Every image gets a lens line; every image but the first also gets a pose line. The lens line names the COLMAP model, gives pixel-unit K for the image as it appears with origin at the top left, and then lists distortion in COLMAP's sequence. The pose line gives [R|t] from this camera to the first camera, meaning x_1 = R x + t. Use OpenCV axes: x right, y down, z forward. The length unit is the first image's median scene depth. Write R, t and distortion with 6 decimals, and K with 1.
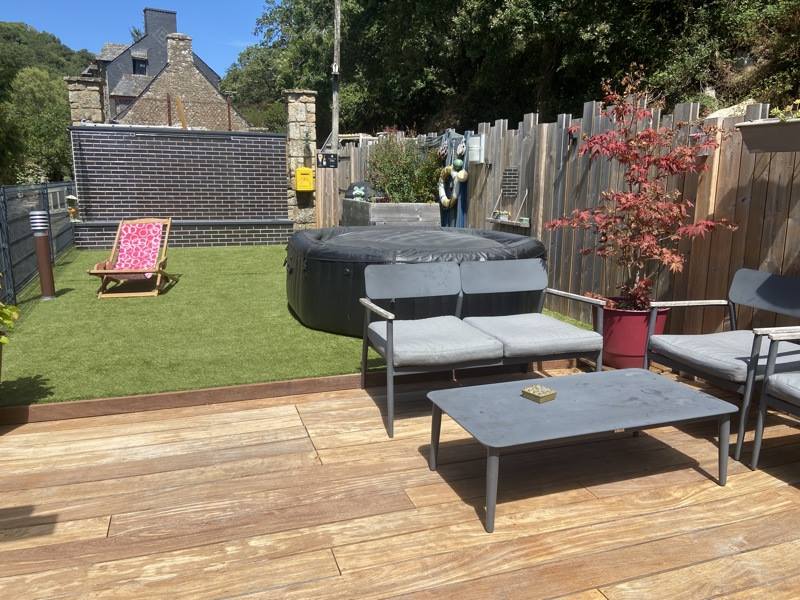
lens RADIAL K [[606.7, 0, 398.1], [0, 606.7, 287.9], [0, 0, 1]] dist [0.130507, -0.183725]
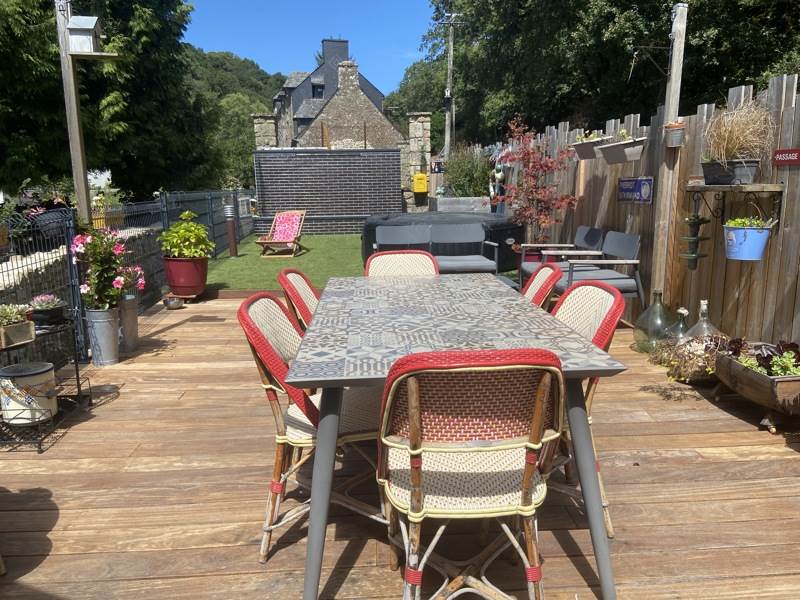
lens RADIAL K [[606.7, 0, 398.1], [0, 606.7, 287.9], [0, 0, 1]] dist [0.130507, -0.183725]
pose [[0.963552, 0.019555, -0.266806, 0.140246], [-0.021347, 0.999765, -0.003816, 0.043385], [0.266669, 0.009373, 0.963743, -0.216424]]
